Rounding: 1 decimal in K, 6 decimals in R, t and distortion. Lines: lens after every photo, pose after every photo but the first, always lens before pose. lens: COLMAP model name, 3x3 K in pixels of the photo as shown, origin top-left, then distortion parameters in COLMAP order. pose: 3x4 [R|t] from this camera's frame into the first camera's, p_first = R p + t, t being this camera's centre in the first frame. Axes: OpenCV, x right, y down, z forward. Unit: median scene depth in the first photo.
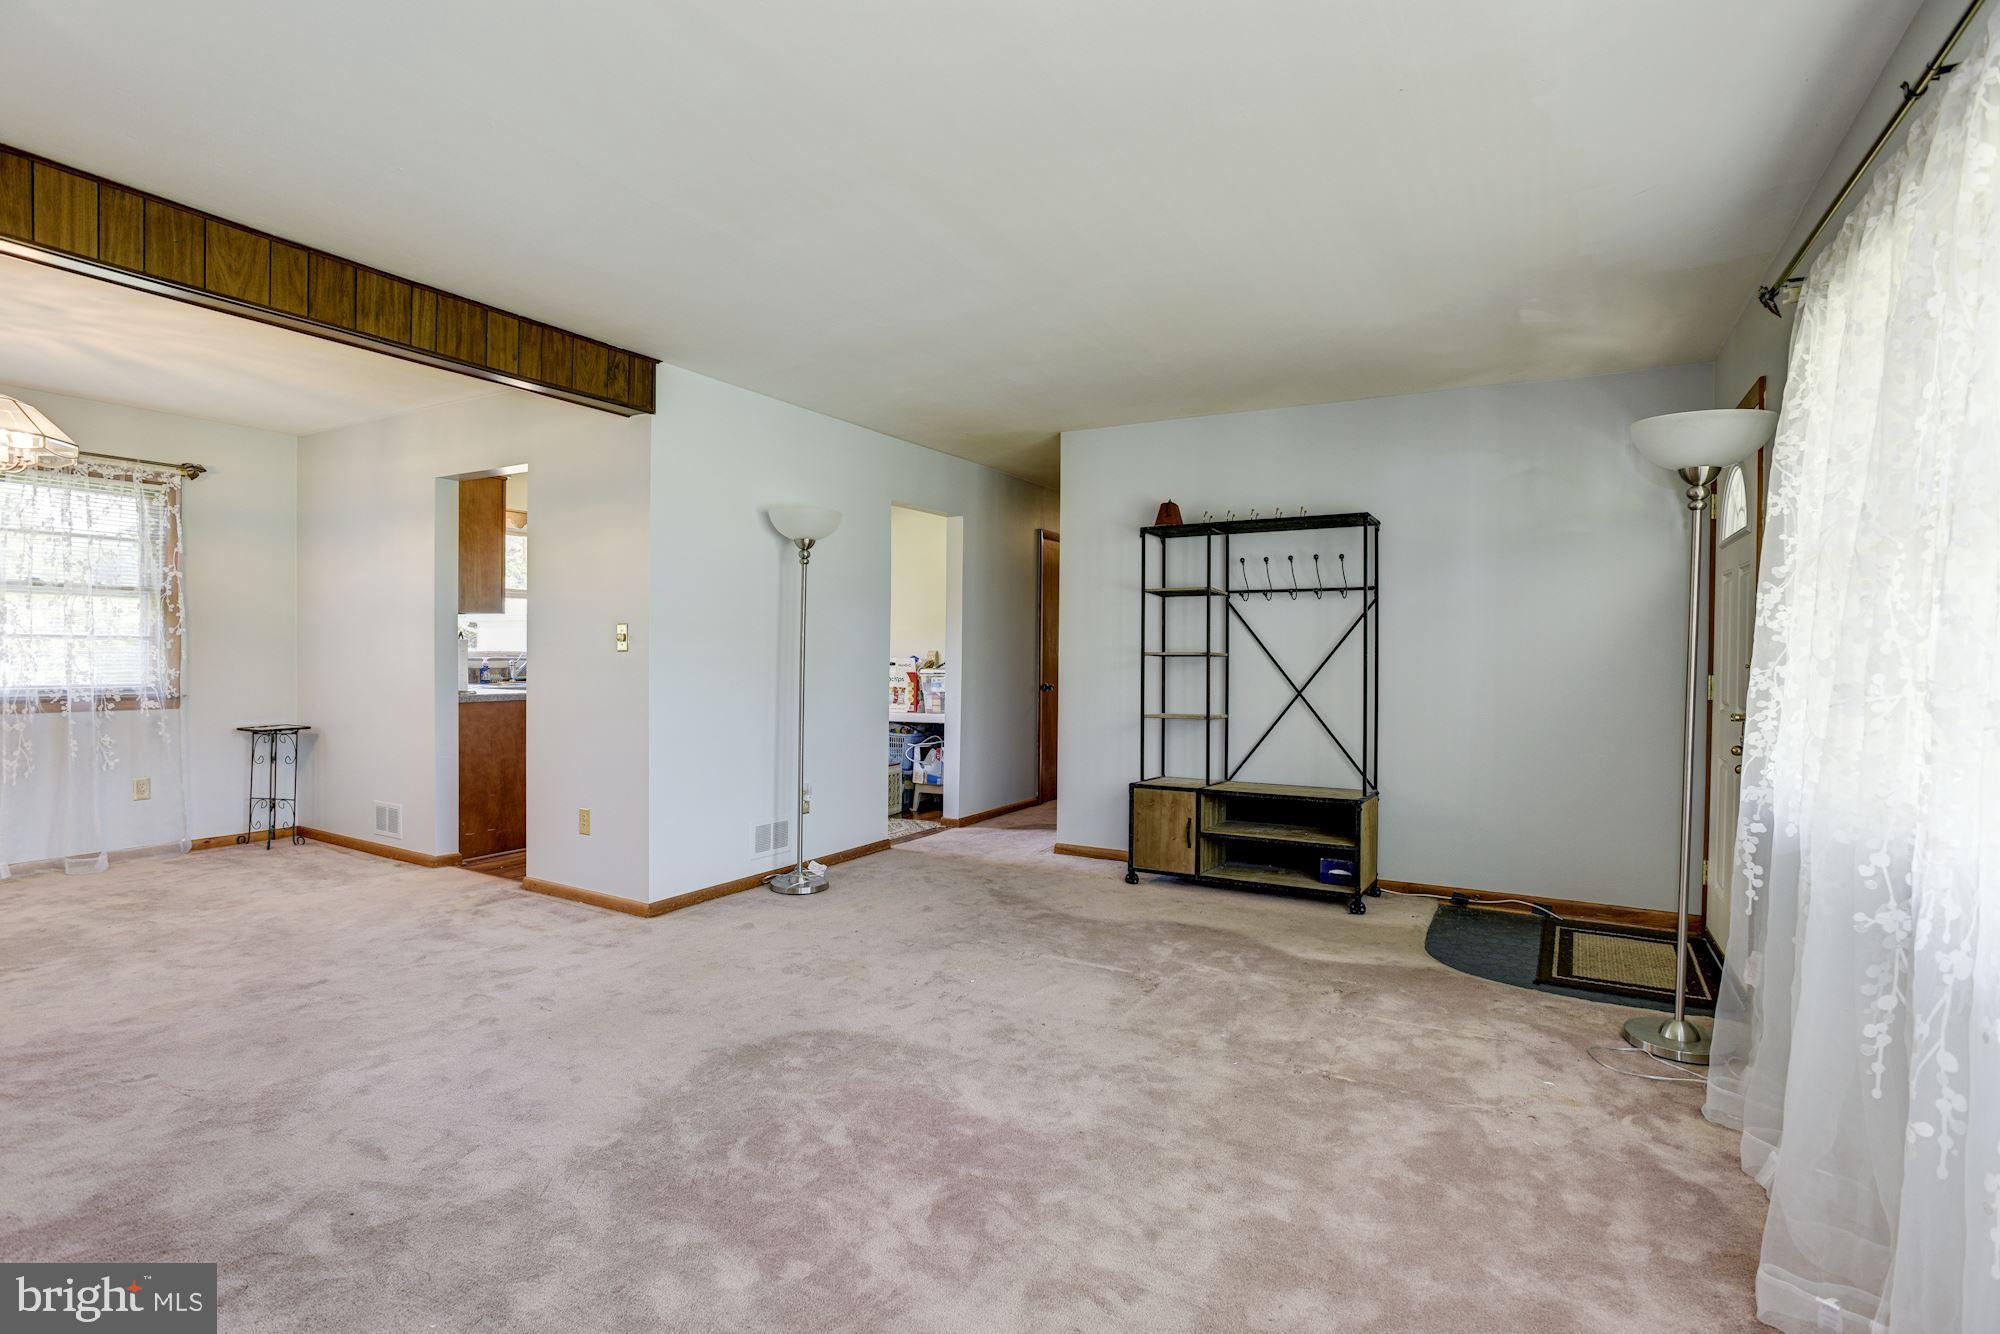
lens RADIAL K [[973.4, 0, 1001.4], [0, 973.4, 665.3], [0, 0, 1]] dist [-0.042339, 0.021798]
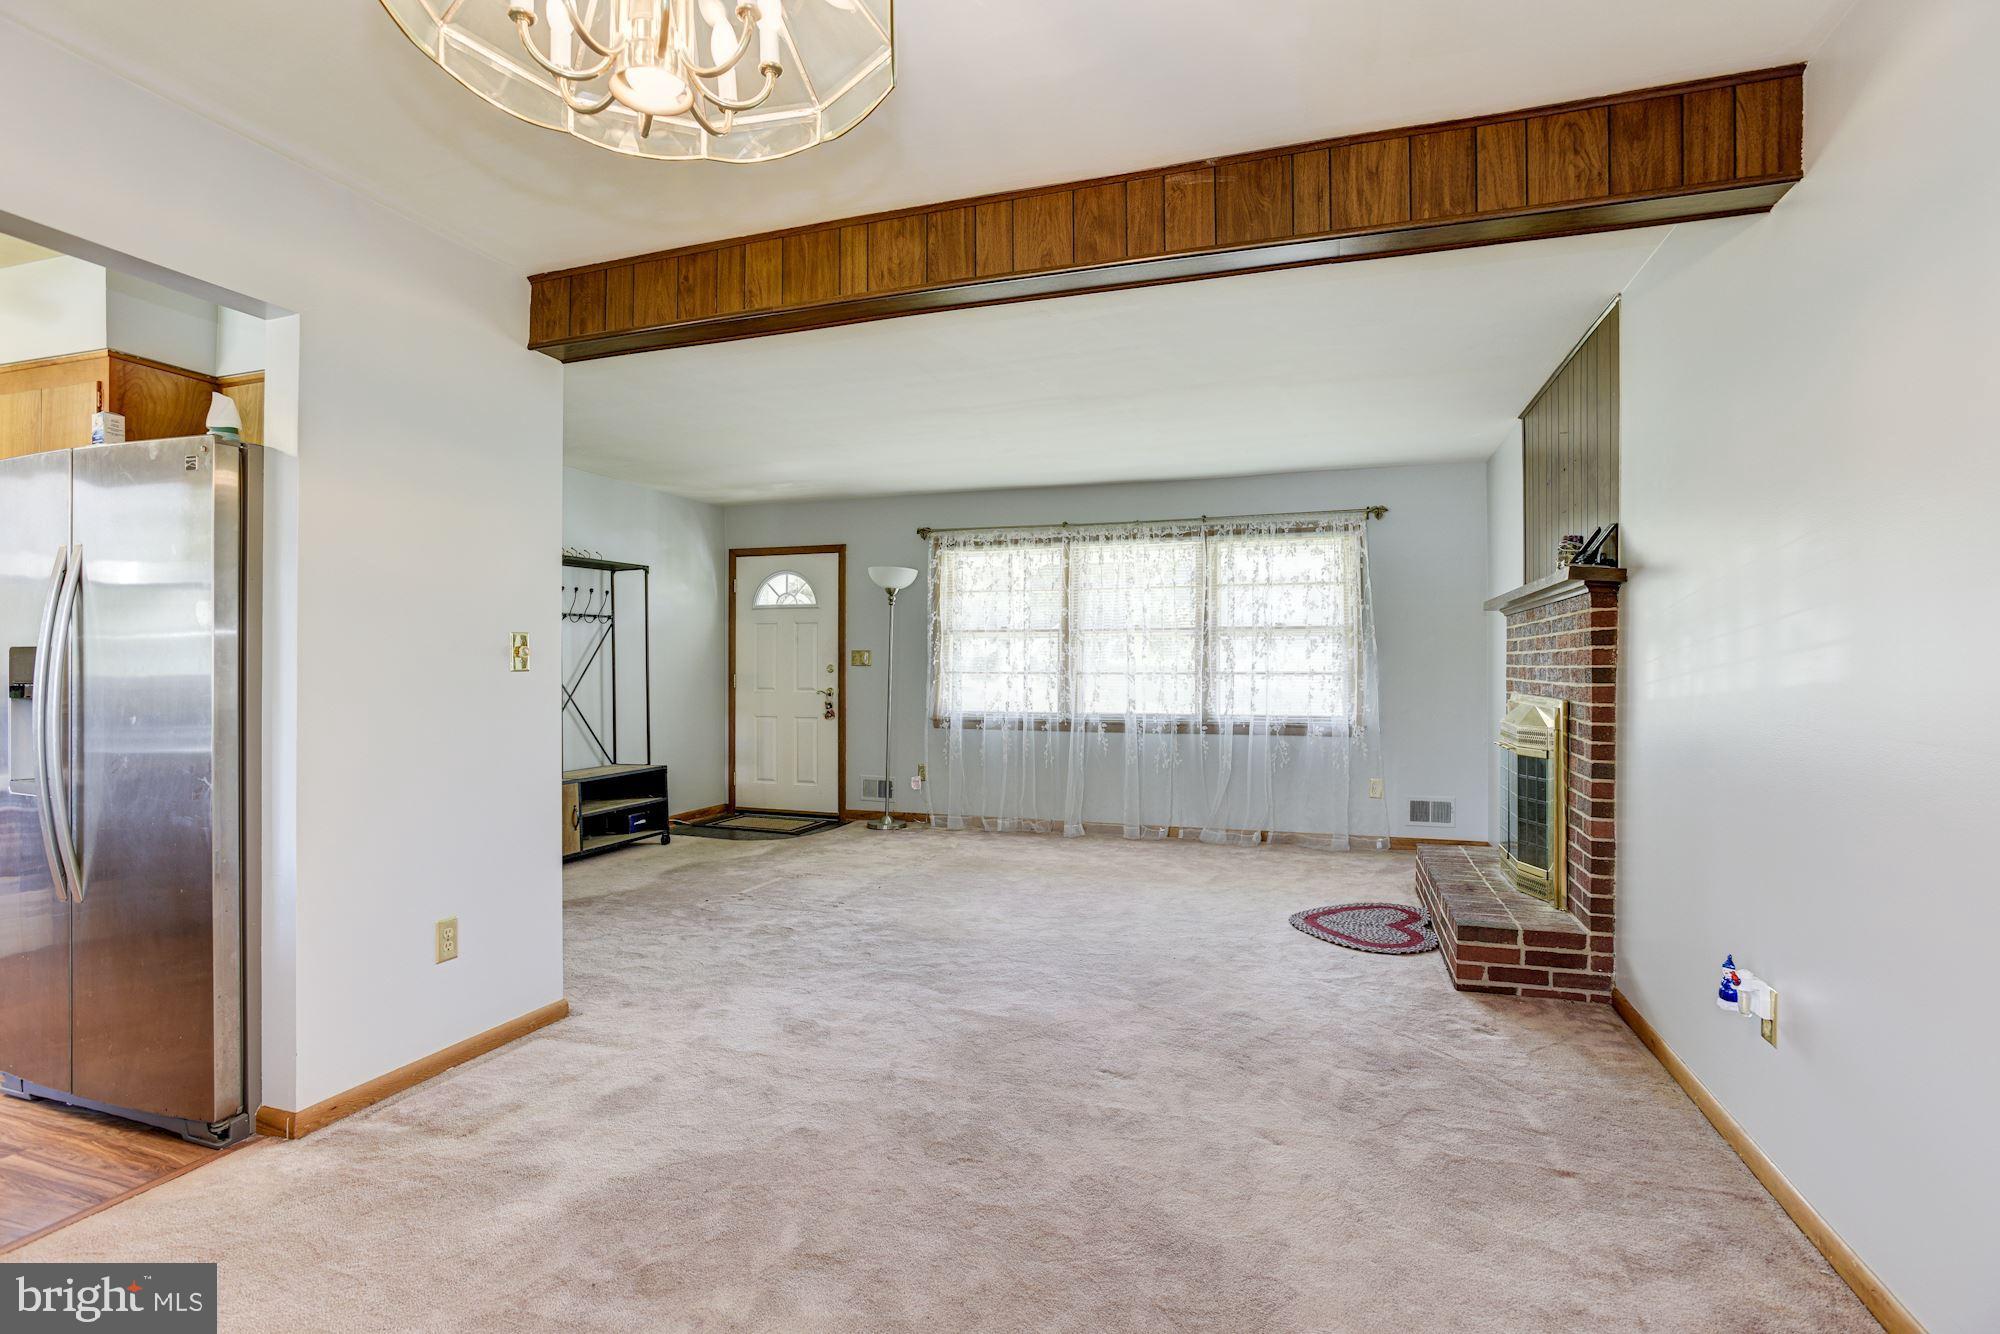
lens RADIAL K [[973.4, 0, 993.4], [0, 973.4, 665.7], [0, 0, 1]] dist [-0.042339, 0.021798]
pose [[-0.186965, -0.008079, 0.982333, -0.970837], [0.011134, 0.999885, 0.010342, -0.017575], [-0.982303, 0.012871, -0.186854, 0.664493]]
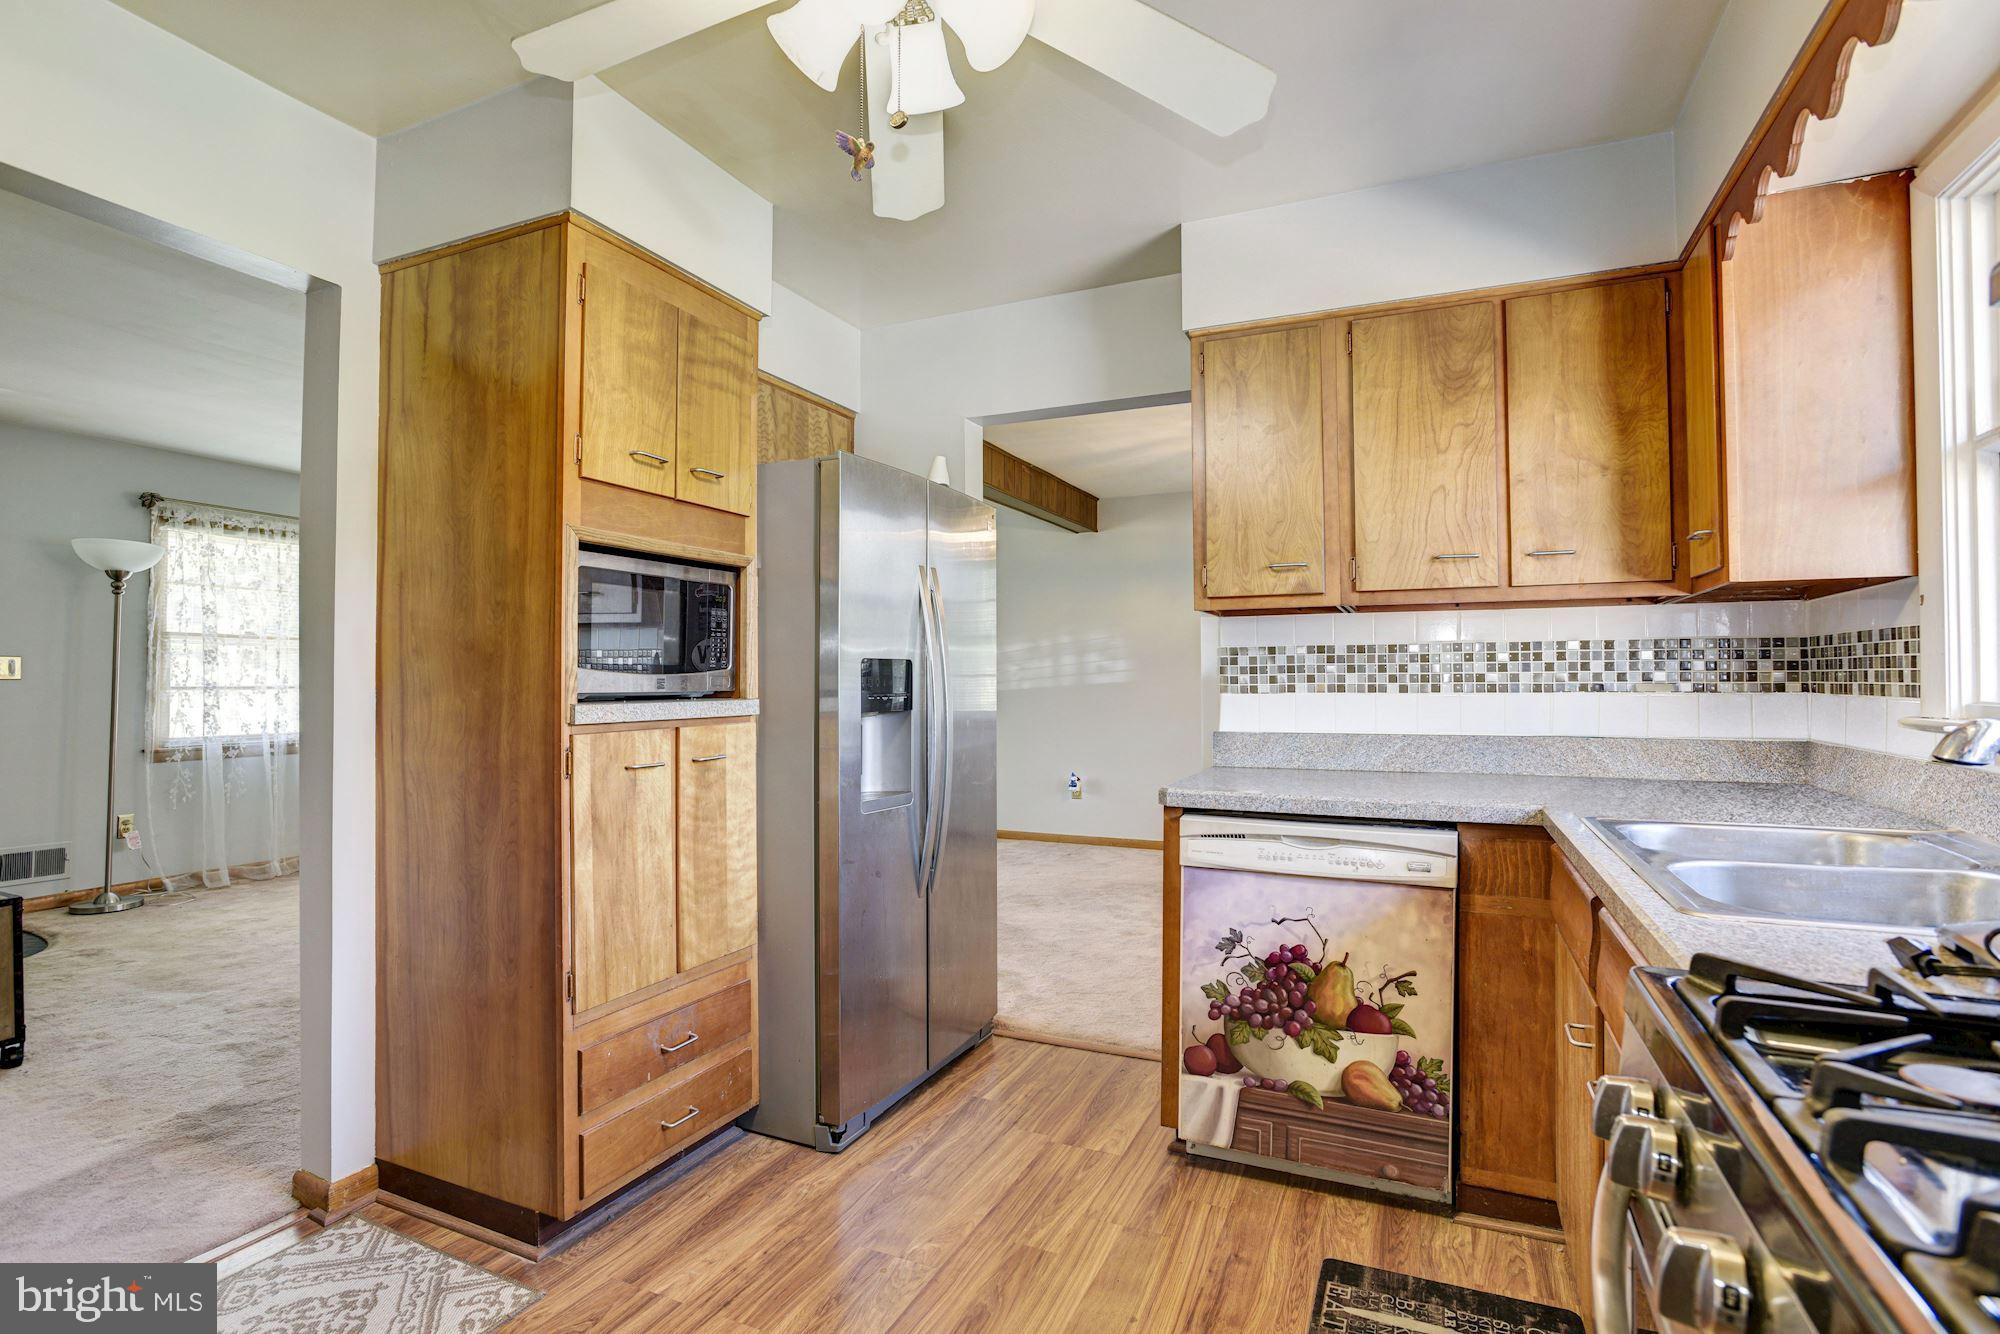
lens RADIAL K [[973.4, 0, 1015.2], [0, 973.4, 659.6], [0, 0, 1]] dist [-0.042339, 0.021798]
pose [[-0.996305, -0.007488, -0.085553, -0.413960], [-0.007168, 0.999966, -0.004043, -0.027742], [0.085580, -0.003414, -0.996325, 1.574642]]
